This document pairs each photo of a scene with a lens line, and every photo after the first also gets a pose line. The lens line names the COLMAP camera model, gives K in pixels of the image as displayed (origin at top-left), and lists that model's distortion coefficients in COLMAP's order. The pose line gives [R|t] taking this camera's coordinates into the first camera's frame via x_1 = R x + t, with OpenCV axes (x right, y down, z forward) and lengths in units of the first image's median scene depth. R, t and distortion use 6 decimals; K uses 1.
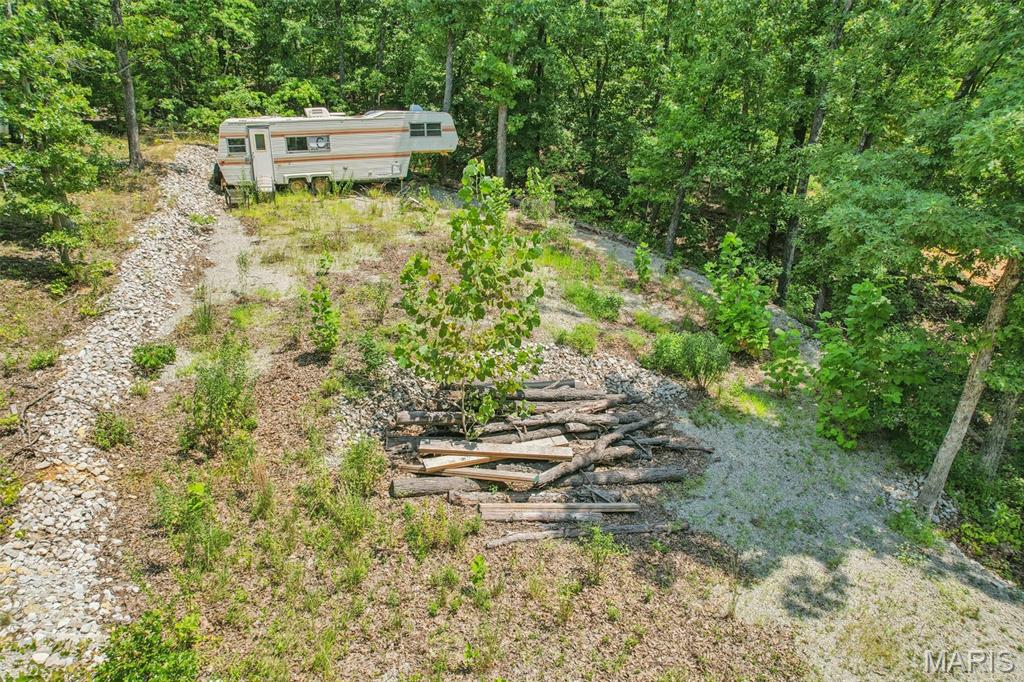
lens RADIAL K [[672.4, 0, 507.4], [0, 672.4, 337.9], [0, 0, 1]] dist [-0.074867, 0.096302]
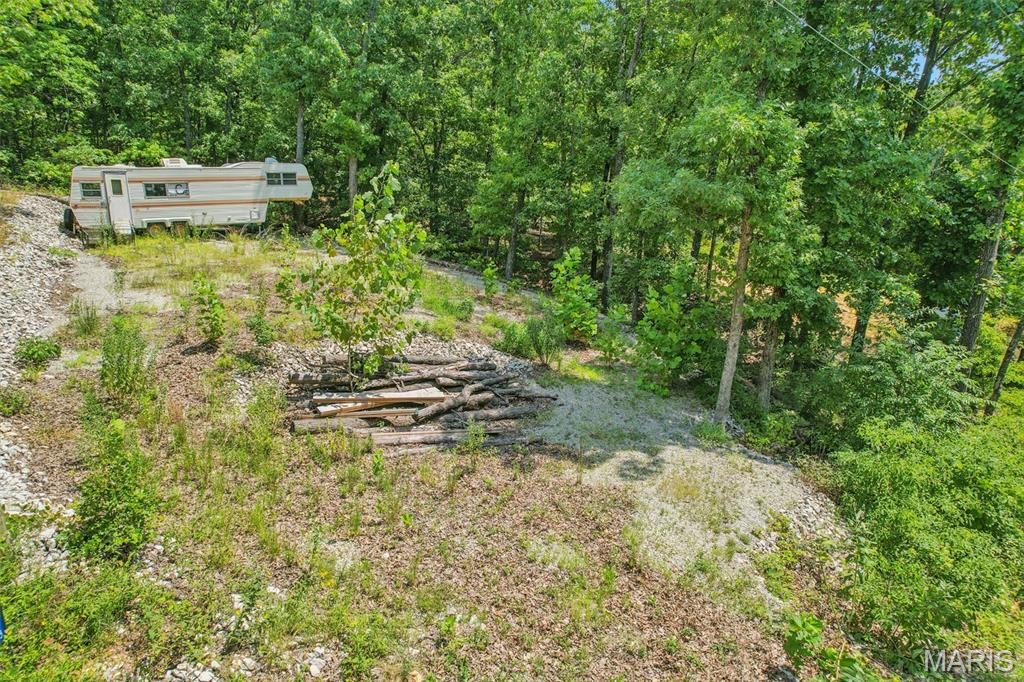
lens RADIAL K [[672.4, 0, 507.4], [0, 672.4, 337.9], [0, 0, 1]] dist [-0.074867, 0.096302]
pose [[0.972027, -0.053844, 0.228615, -0.036572], [0.081987, 0.989925, -0.115445, 0.127912], [-0.220096, 0.130959, 0.966648, -0.119225]]
